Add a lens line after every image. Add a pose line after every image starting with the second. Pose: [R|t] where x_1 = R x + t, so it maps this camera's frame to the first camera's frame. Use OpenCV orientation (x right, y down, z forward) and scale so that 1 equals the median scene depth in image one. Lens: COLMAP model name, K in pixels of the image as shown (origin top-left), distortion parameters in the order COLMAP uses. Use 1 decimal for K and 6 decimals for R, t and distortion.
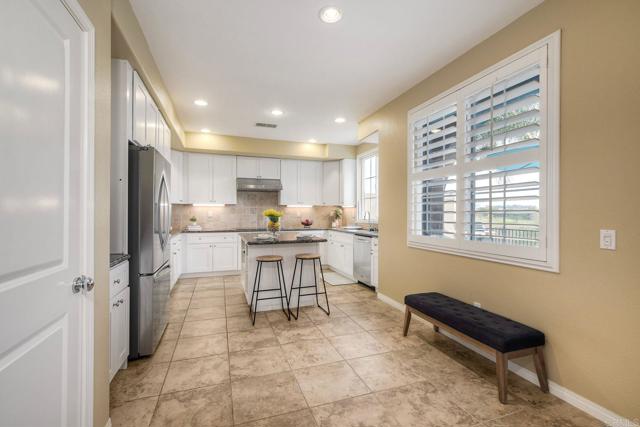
lens RADIAL K [[285.7, 0, 317.6], [0, 285.7, 212.9], [0, 0, 1]] dist [-0.001631, 0.001230]
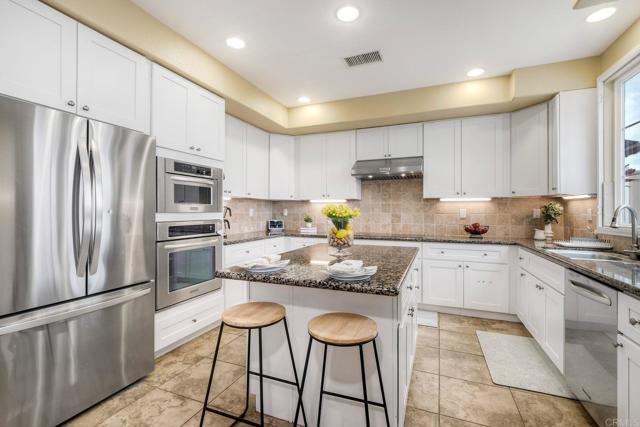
lens RADIAL K [[285.7, 0, 324.0], [0, 285.7, 212.6], [0, 0, 1]] dist [-0.001631, 0.001230]
pose [[0.747396, 0.002367, -0.664374, 0.114382], [-0.000417, 0.999995, 0.003094, 0.001426], [0.664378, -0.002036, 0.747394, 0.406269]]
